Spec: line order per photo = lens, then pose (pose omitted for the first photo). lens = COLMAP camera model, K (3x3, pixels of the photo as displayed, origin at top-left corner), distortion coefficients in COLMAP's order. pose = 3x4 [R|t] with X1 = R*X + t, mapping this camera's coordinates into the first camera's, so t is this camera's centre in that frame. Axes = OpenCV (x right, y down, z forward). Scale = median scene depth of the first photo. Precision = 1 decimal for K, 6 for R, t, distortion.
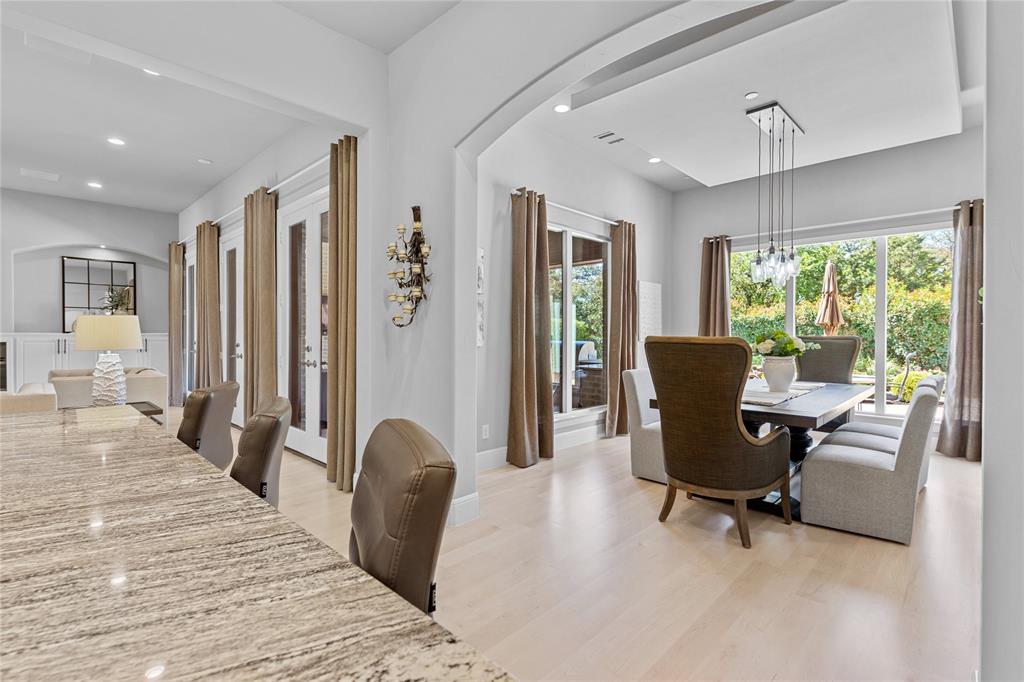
lens RADIAL K [[481.7, 0, 509.4], [0, 481.7, 339.8], [0, 0, 1]] dist [-0.005172, -0.000122]
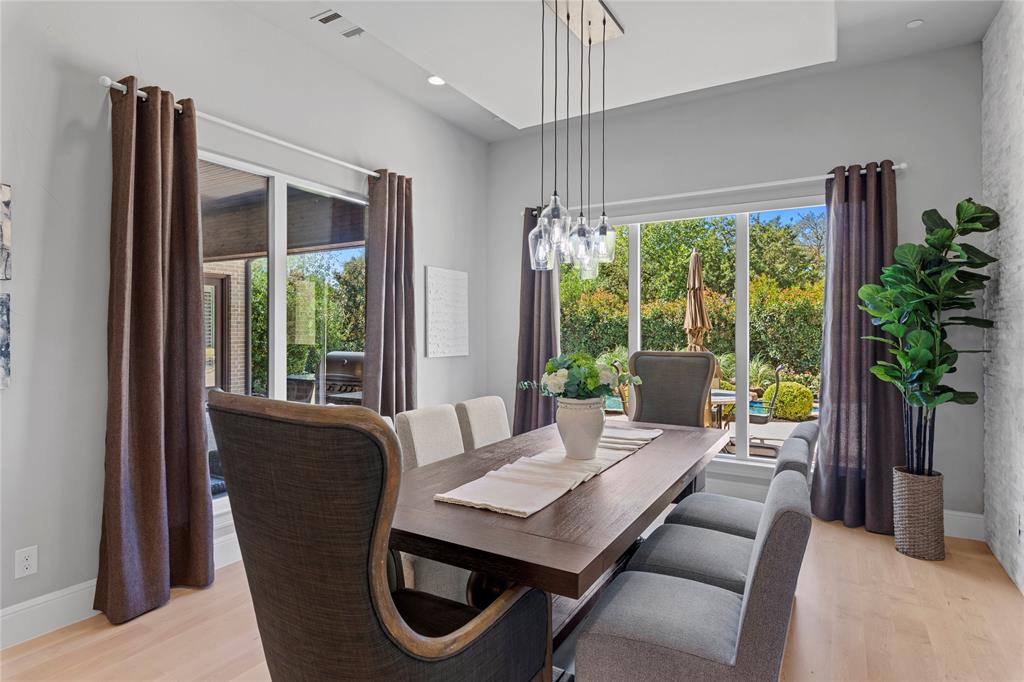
lens RADIAL K [[556.0, 0, 513.0], [0, 556.0, 332.0], [0, 0, 1]] dist [0.000151, -0.000821]
pose [[0.971121, 0.000022, 0.238589, 0.254628], [0.002391, 0.999949, -0.009824, -0.030971], [-0.238577, 0.010111, 0.971071, 0.286128]]
